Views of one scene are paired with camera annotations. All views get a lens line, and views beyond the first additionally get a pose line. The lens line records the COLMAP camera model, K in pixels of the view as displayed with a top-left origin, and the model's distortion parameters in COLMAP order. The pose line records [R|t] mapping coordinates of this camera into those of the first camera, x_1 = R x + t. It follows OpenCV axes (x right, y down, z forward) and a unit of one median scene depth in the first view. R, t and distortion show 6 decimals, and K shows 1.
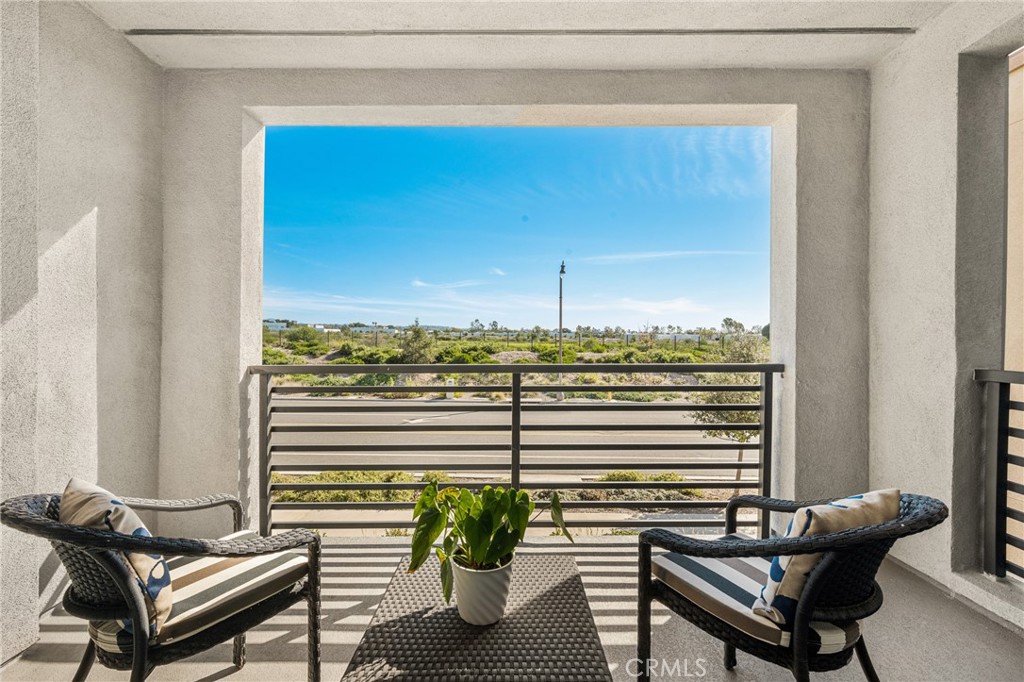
lens RADIAL K [[451.2, 0, 496.8], [0, 451.2, 345.6], [0, 0, 1]] dist [0.000665, 0.000121]
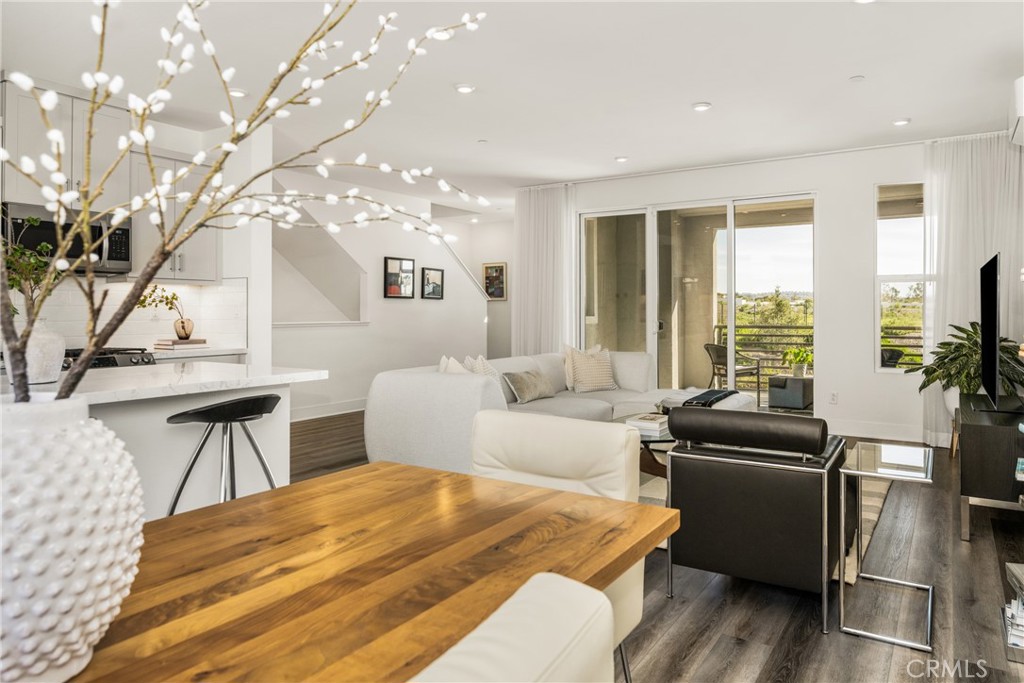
lens RADIAL K [[652.7, 0, 528.5], [0, 652.7, 311.8], [0, 0, 1]] dist [0.000730, -0.001892]
pose [[0.859300, -0.001272, -0.511471, 0.483577], [-0.007123, 0.999870, -0.014454, 0.032534], [0.511423, 0.016064, 0.859179, -2.886938]]
